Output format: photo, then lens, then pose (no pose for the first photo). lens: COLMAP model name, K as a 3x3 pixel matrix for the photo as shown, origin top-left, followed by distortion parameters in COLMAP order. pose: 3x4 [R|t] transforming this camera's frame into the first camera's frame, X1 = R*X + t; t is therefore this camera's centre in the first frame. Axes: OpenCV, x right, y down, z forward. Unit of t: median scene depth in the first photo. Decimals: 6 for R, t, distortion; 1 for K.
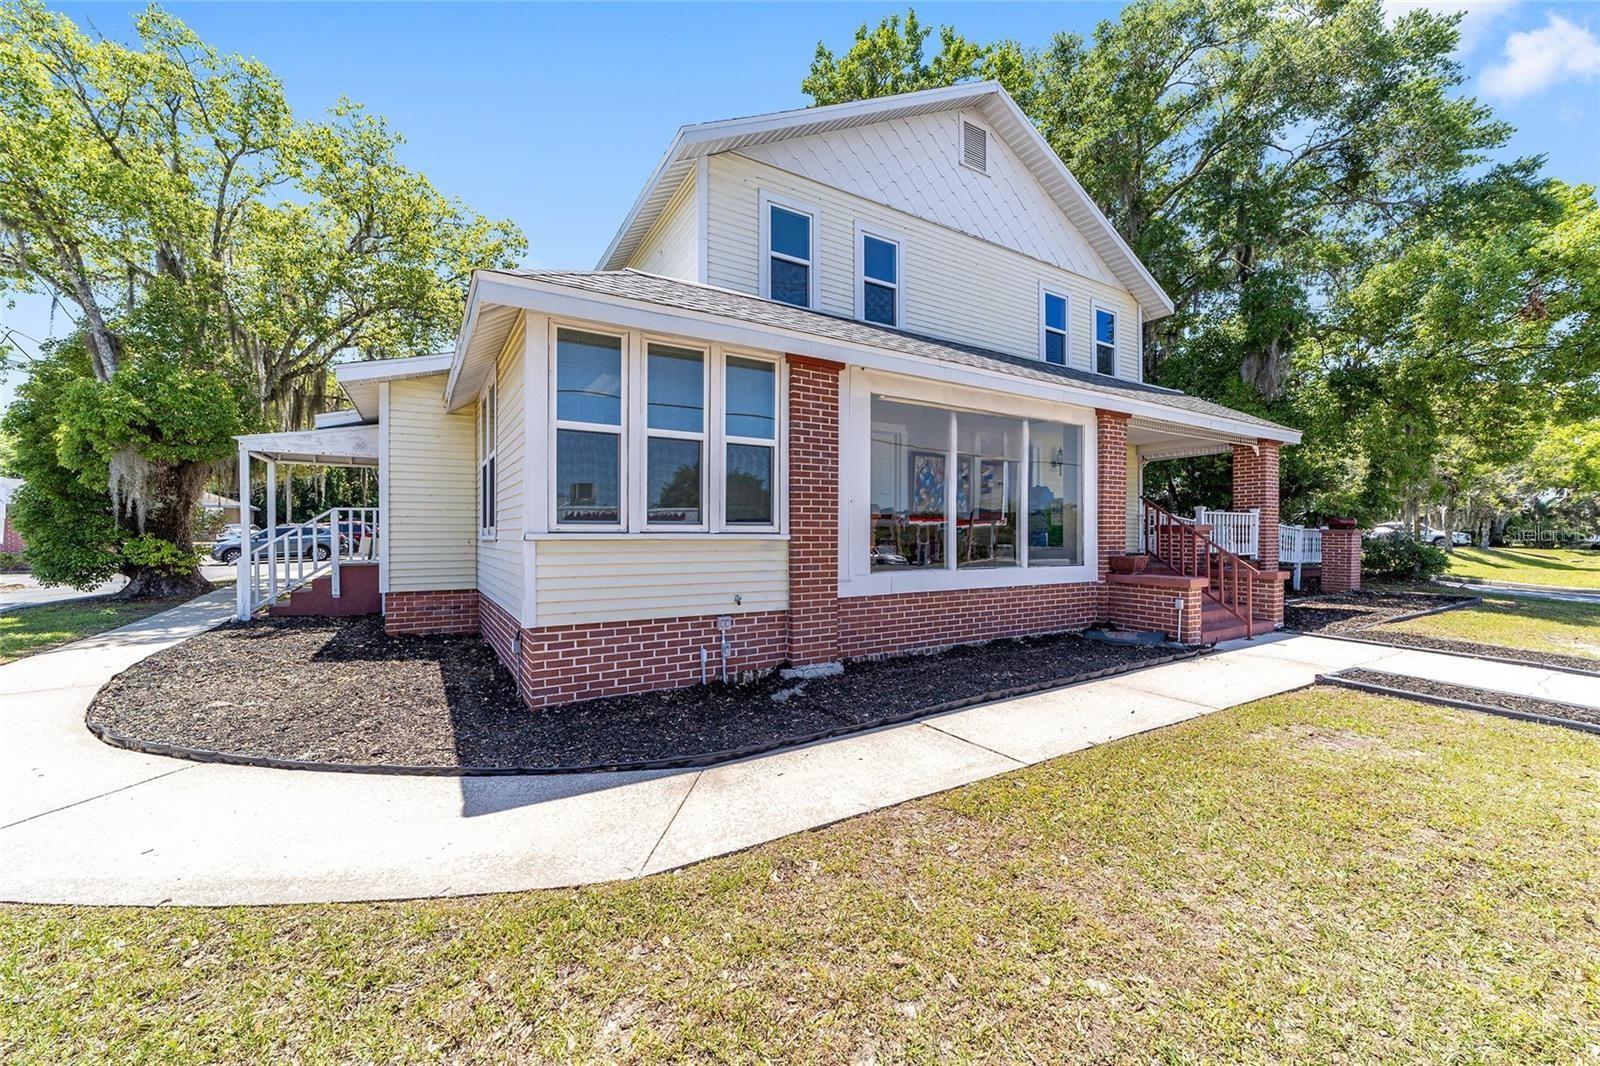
lens RADIAL K [[612.1, 0, 807.8], [0, 612.1, 542.2], [0, 0, 1]] dist [-0.007199, 0.000162]
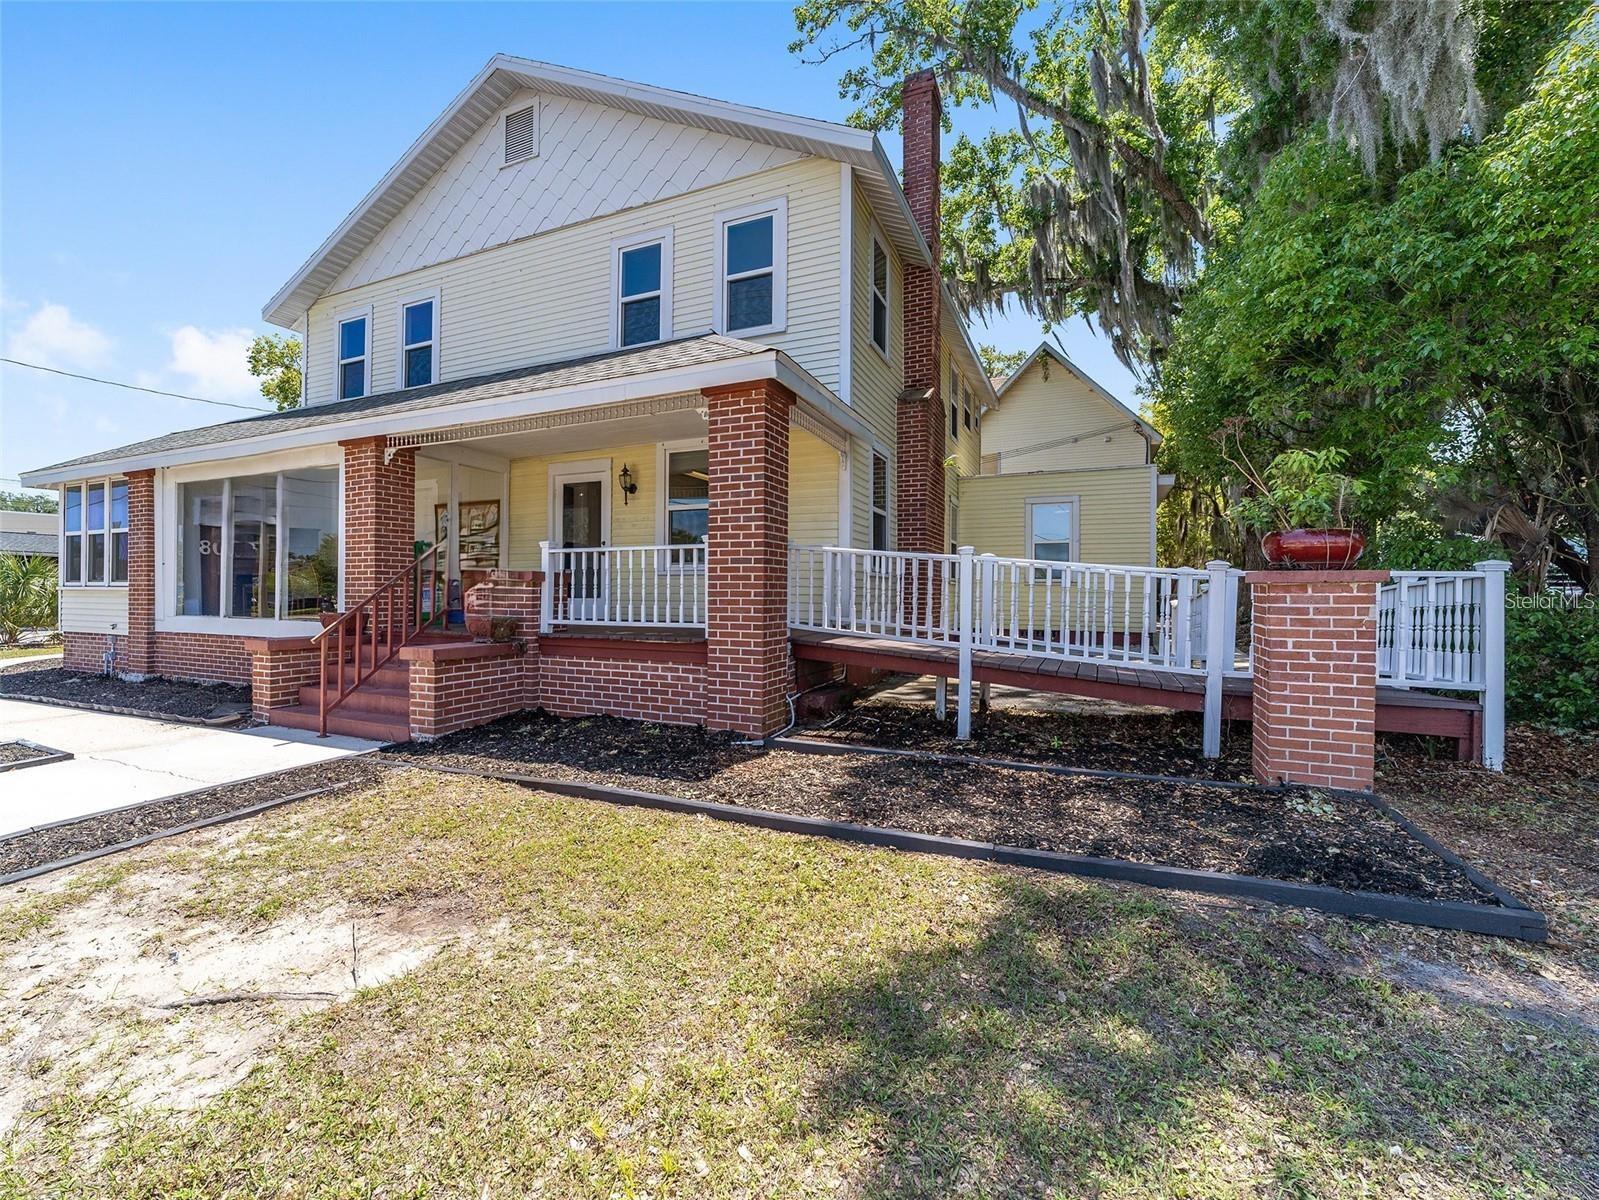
lens RADIAL K [[669.5, 0, 792.2], [0, 669.5, 588.6], [0, 0, 1]] dist [0.001968, -0.000015]
pose [[0.550912, 0.008956, -0.834515, 1.784275], [-0.008060, 0.999953, 0.005410, -0.024977], [0.834524, 0.003746, 0.550958, 1.123342]]
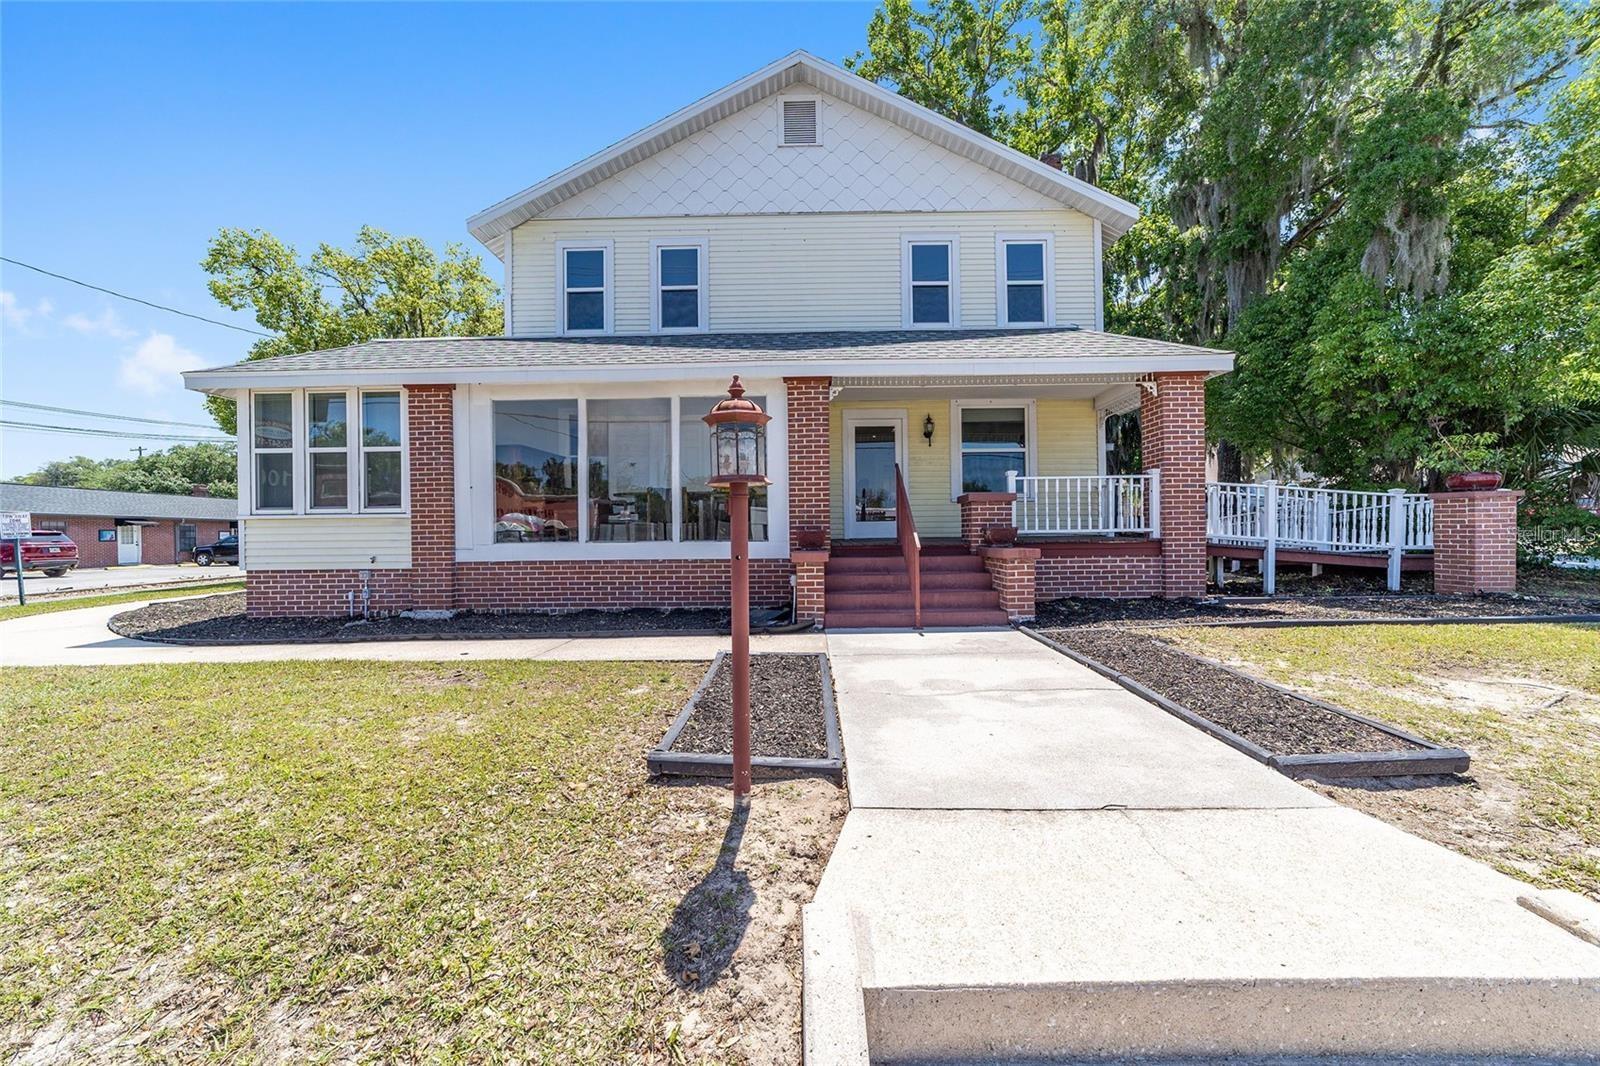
lens RADIAL K [[612.1, 0, 799.3], [0, 612.1, 531.8], [0, 0, 1]] dist [-0.007199, 0.000162]
pose [[0.846338, -0.009083, -0.532568, 1.108128], [0.005675, 0.999952, -0.008036, 0.033404], [0.532615, 0.003779, 0.846349, 0.227550]]
